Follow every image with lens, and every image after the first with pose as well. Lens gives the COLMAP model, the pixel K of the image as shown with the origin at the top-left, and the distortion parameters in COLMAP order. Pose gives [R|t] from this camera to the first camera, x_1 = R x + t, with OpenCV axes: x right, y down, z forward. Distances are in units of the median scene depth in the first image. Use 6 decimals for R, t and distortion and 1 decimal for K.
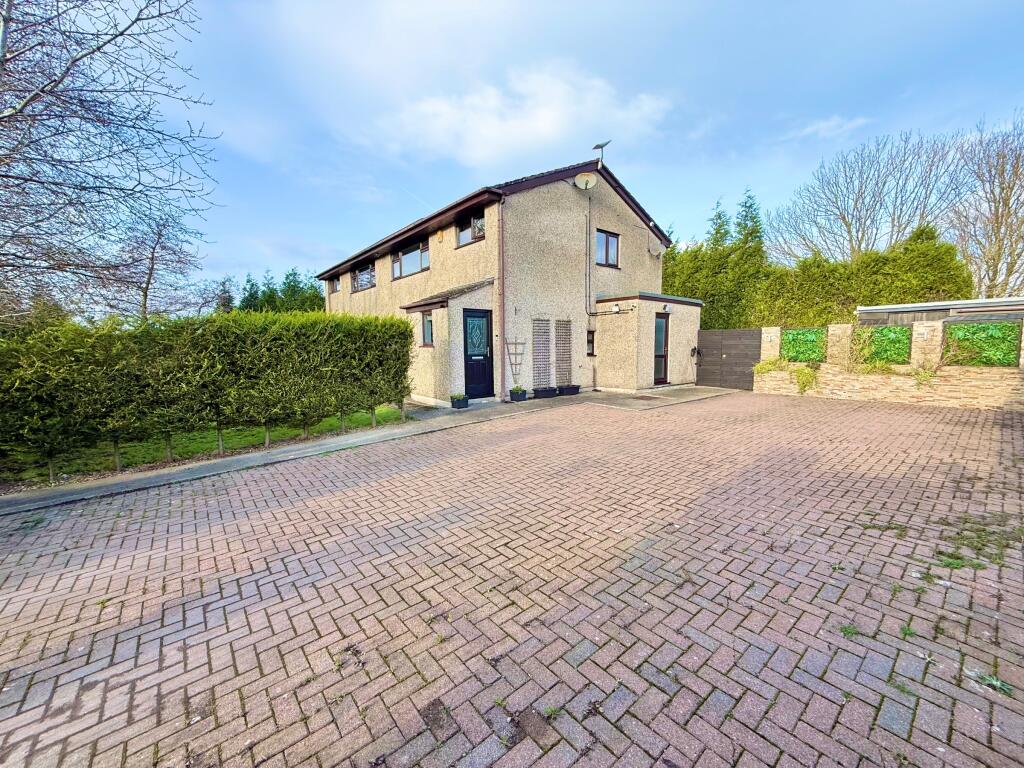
lens RADIAL K [[406.3, 0, 510.8], [0, 406.3, 382.9], [0, 0, 1]] dist [-0.002741, 0.001563]
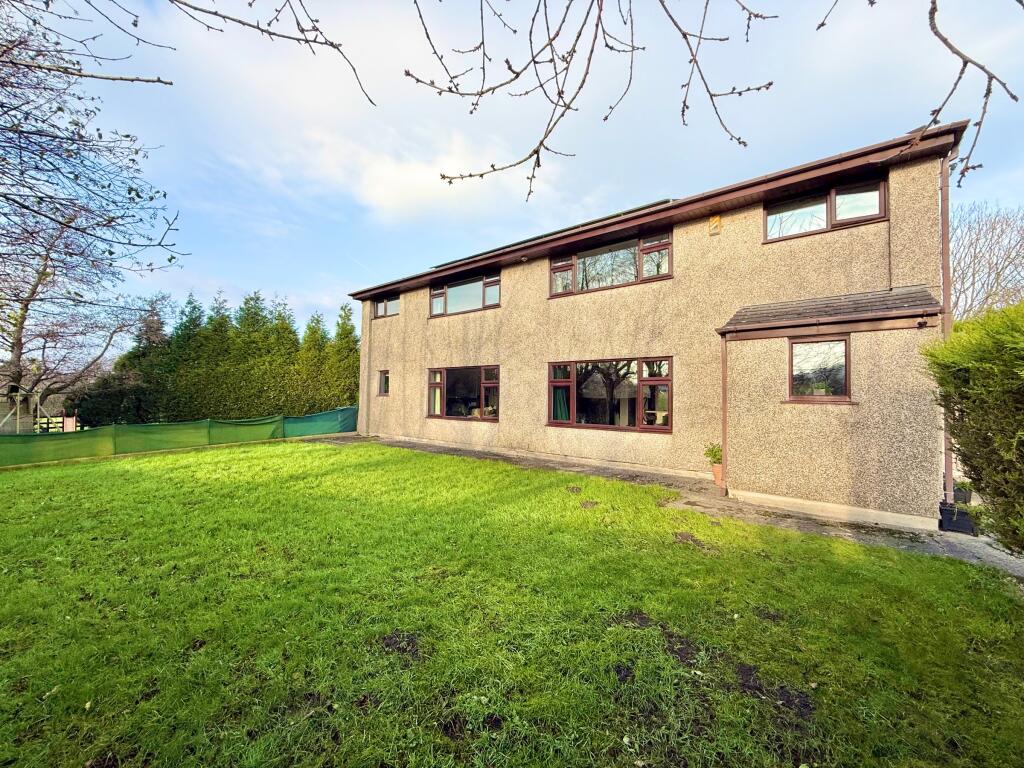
lens RADIAL K [[406.3, 0, 511.1], [0, 406.3, 382.2], [0, 0, 1]] dist [-0.002741, 0.001563]
pose [[0.978471, 0.037158, 0.203012, -0.234905], [-0.010005, 0.991042, -0.133175, -0.013508], [-0.206142, 0.128277, 0.970078, 0.190709]]
